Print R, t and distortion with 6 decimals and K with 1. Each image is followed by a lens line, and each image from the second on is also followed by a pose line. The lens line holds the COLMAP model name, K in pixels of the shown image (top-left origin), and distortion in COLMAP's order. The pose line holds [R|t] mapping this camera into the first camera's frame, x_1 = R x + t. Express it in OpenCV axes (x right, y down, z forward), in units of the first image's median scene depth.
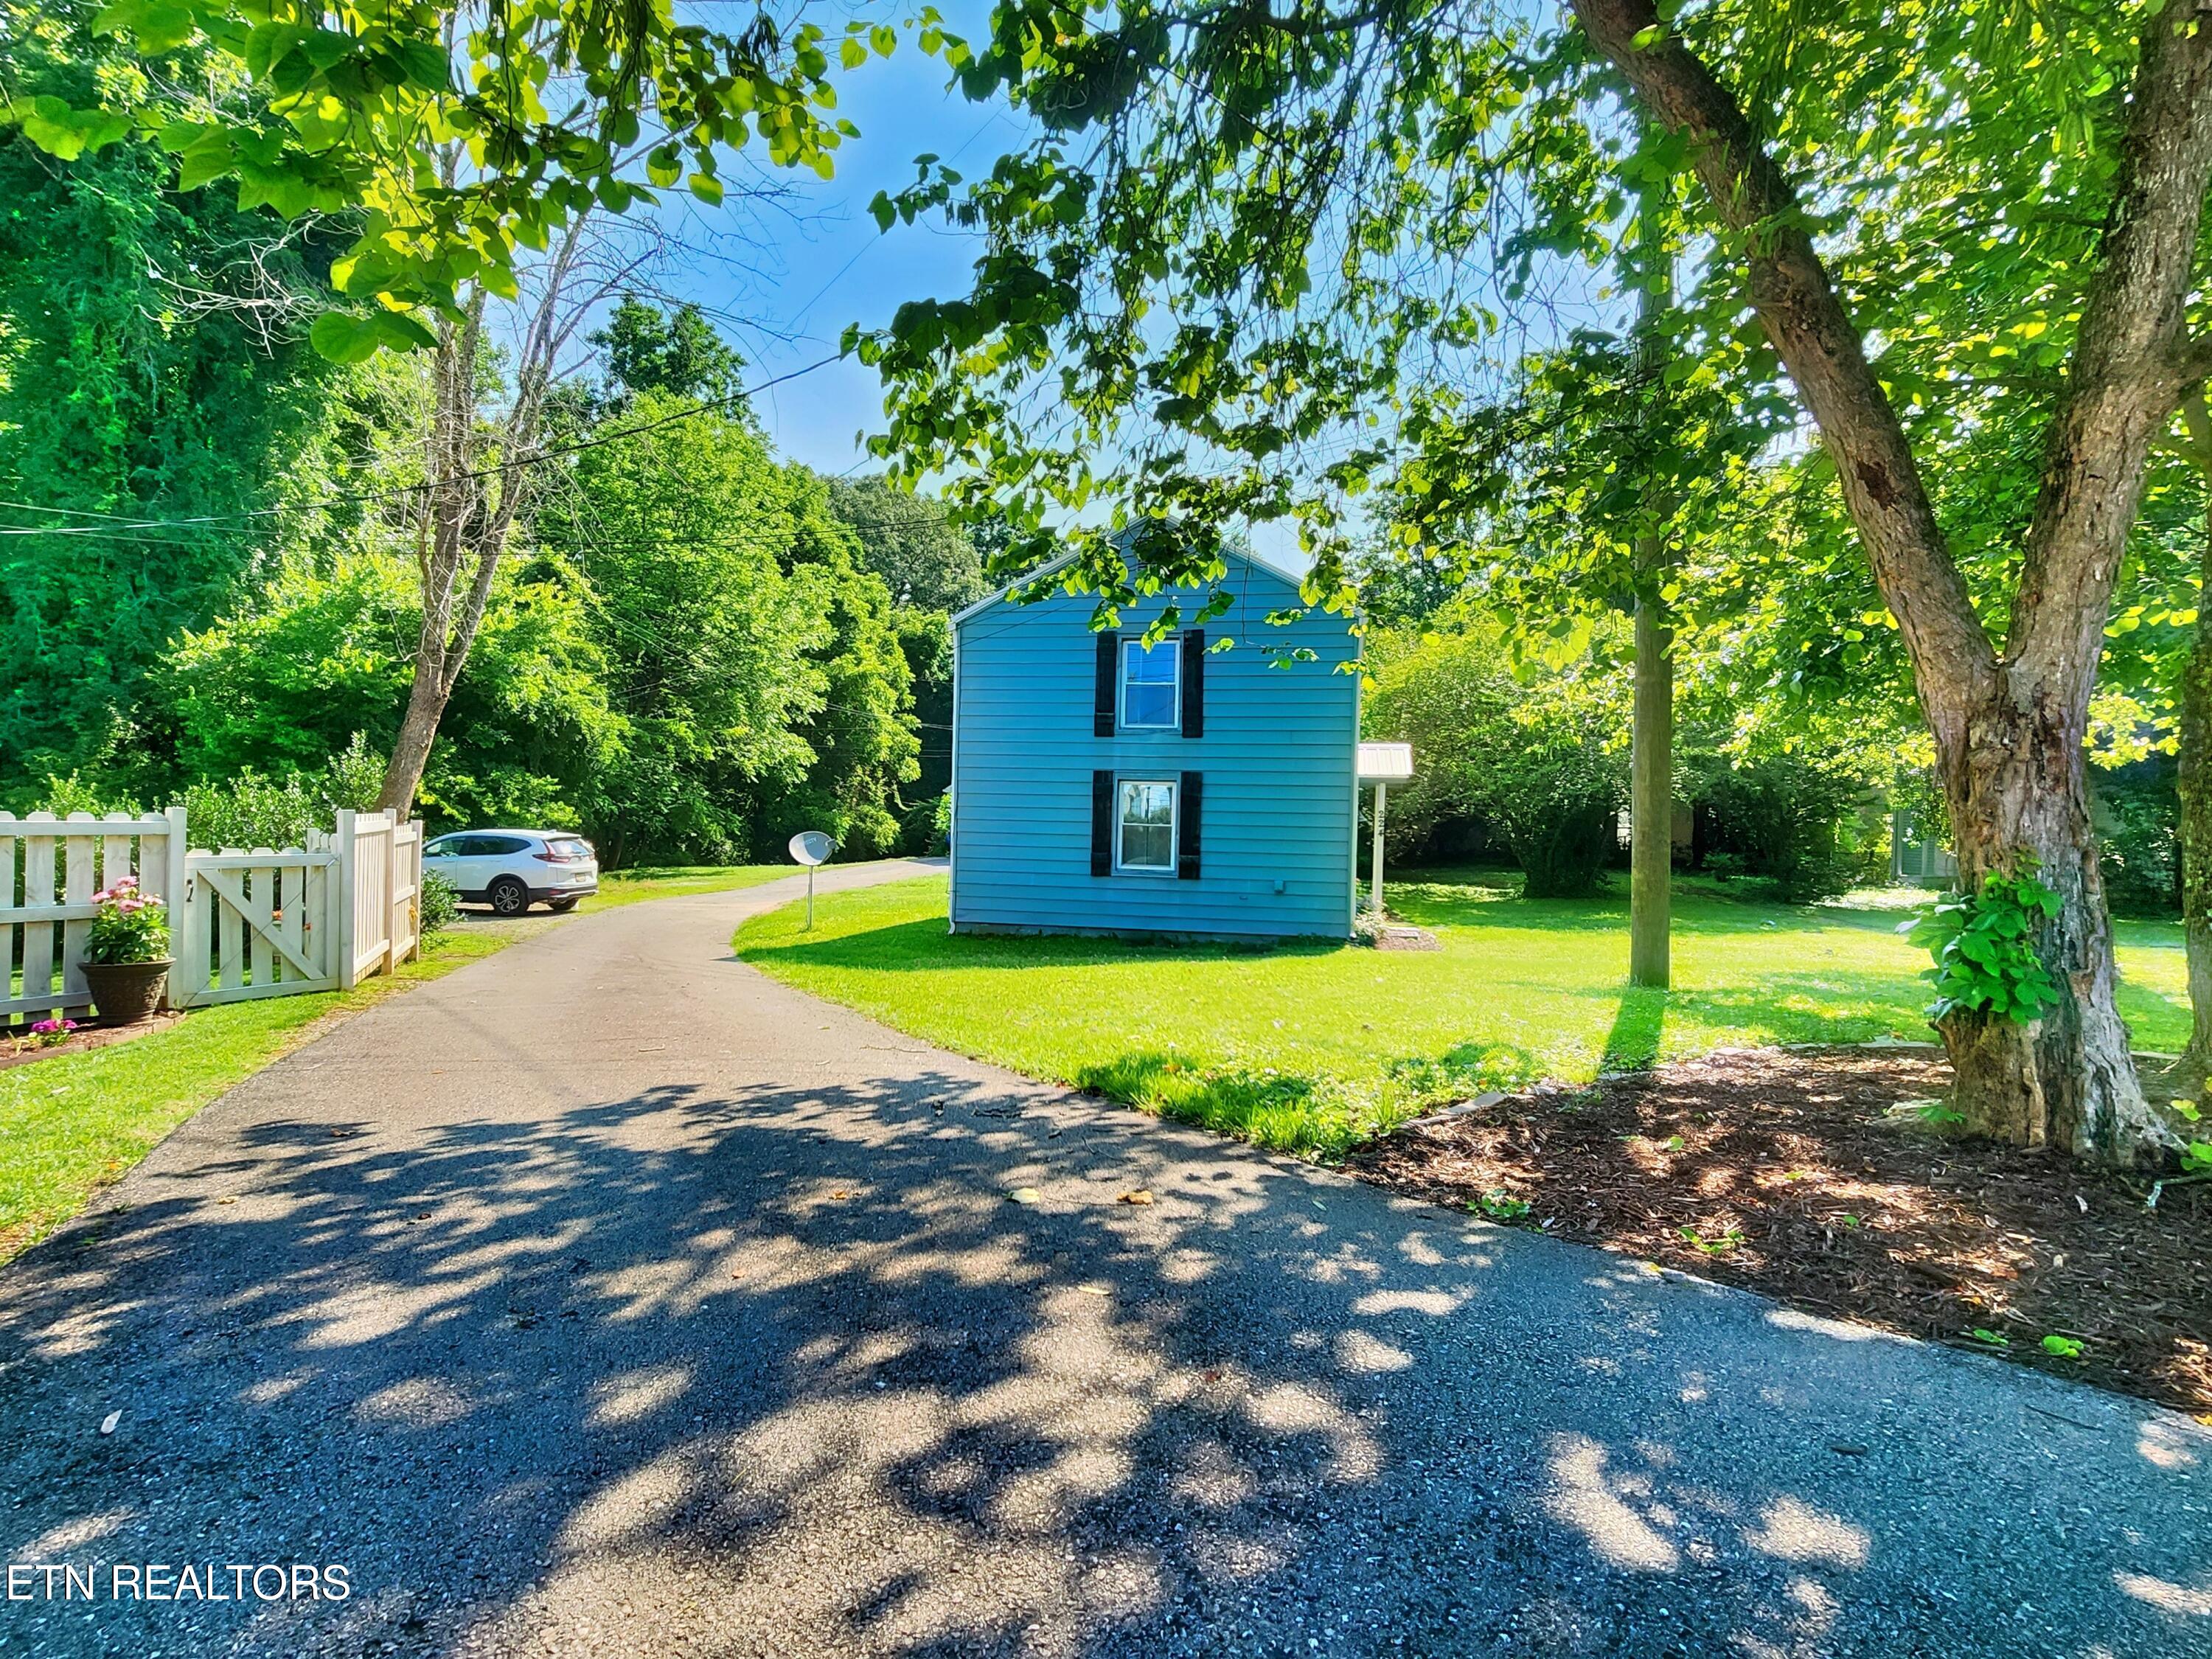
lens RADIAL K [[911.4, 0, 1105.2], [0, 911.4, 838.1], [0, 0, 1]] dist [-0.000204, 0.000992]
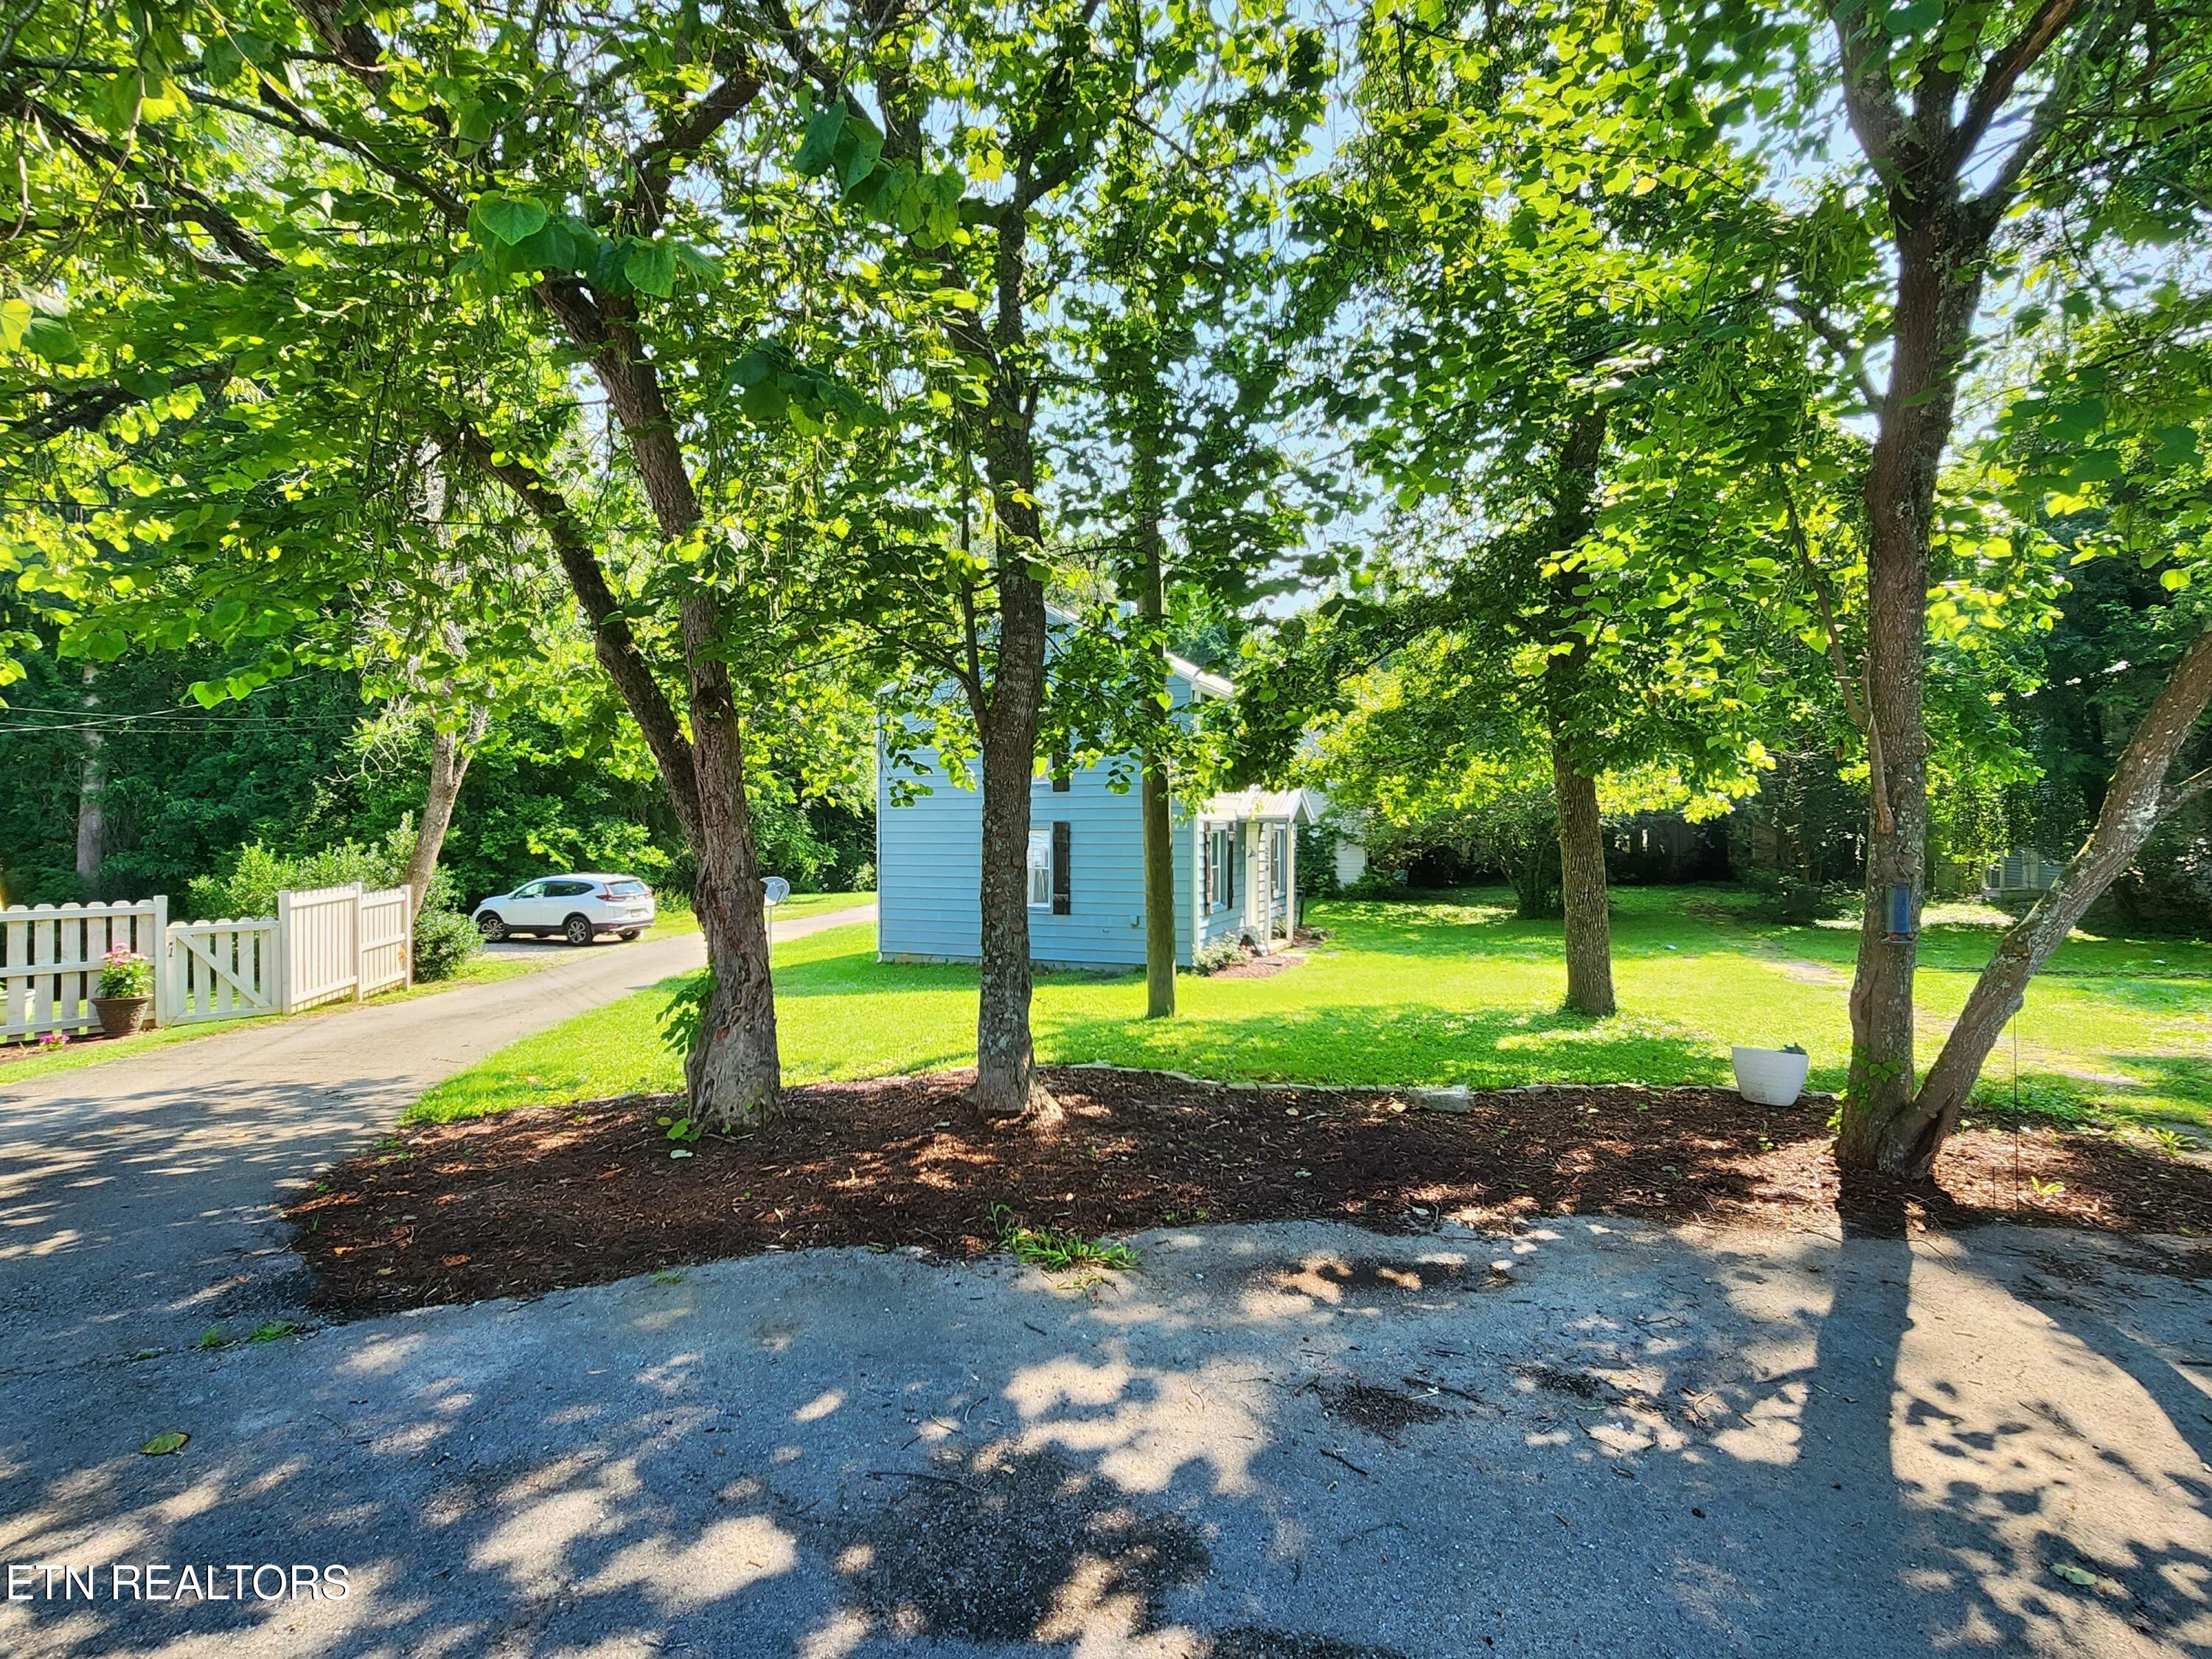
lens RADIAL K [[911.4, 0, 1154.2], [0, 911.4, 843.5], [0, 0, 1]] dist [-0.000204, 0.000992]
pose [[0.987444, -0.020835, -0.156586, 0.305912], [0.019689, 0.999767, -0.008866, -0.026150], [0.156735, 0.005672, 0.987624, -0.090562]]
